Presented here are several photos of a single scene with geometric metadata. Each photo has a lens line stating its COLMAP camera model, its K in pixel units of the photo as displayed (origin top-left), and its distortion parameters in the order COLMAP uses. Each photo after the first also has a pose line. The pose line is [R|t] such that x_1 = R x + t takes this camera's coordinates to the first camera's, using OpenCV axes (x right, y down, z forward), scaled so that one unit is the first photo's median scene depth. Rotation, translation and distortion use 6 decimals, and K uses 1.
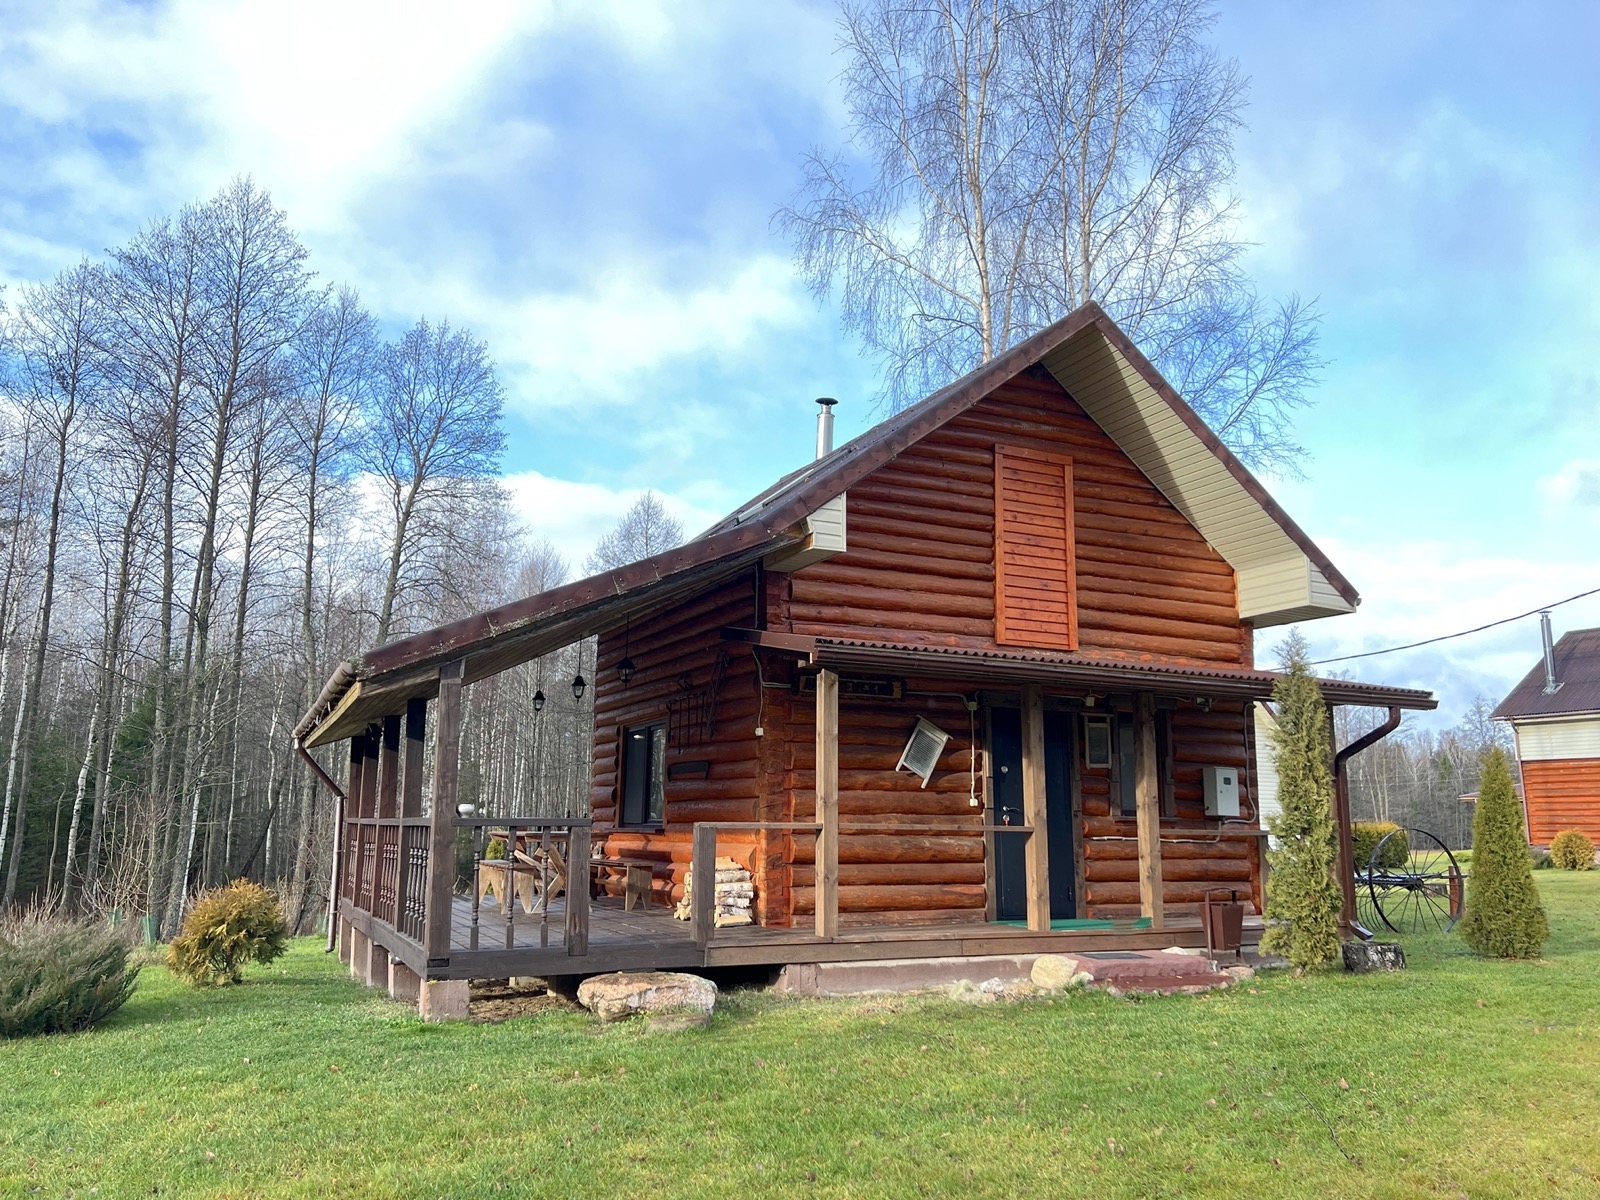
lens RADIAL K [[1215.9, 0, 801.2], [0, 1215.9, 599.1], [0, 0, 1]] dist [0.002289, 0.000118]
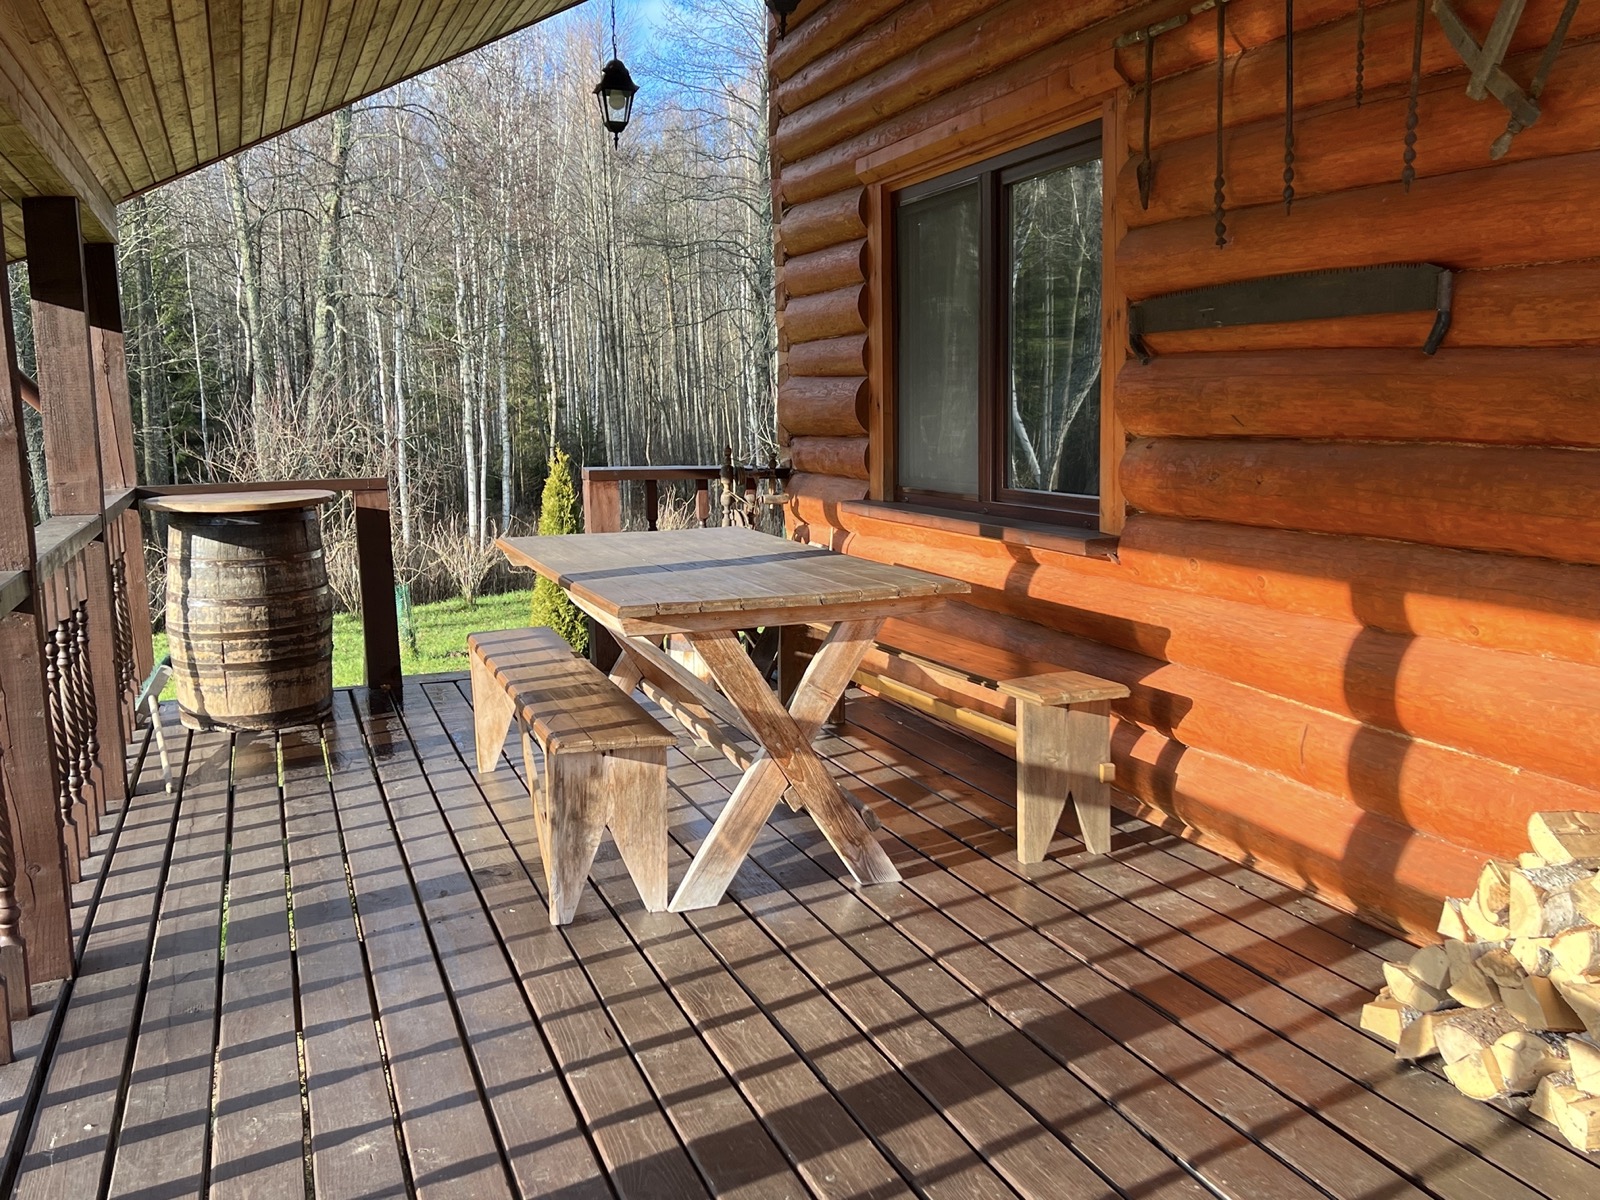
lens RADIAL K [[1520.9, 0, 799.8], [0, 1520.9, 601.0], [0, 0, 1]] dist [-0.003477, 0.000000]
pose [[0.994801, -0.032701, -0.096442, -0.131983], [0.061754, 0.946758, 0.315967, 0.078841], [0.080975, -0.320280, 0.943856, 0.583253]]
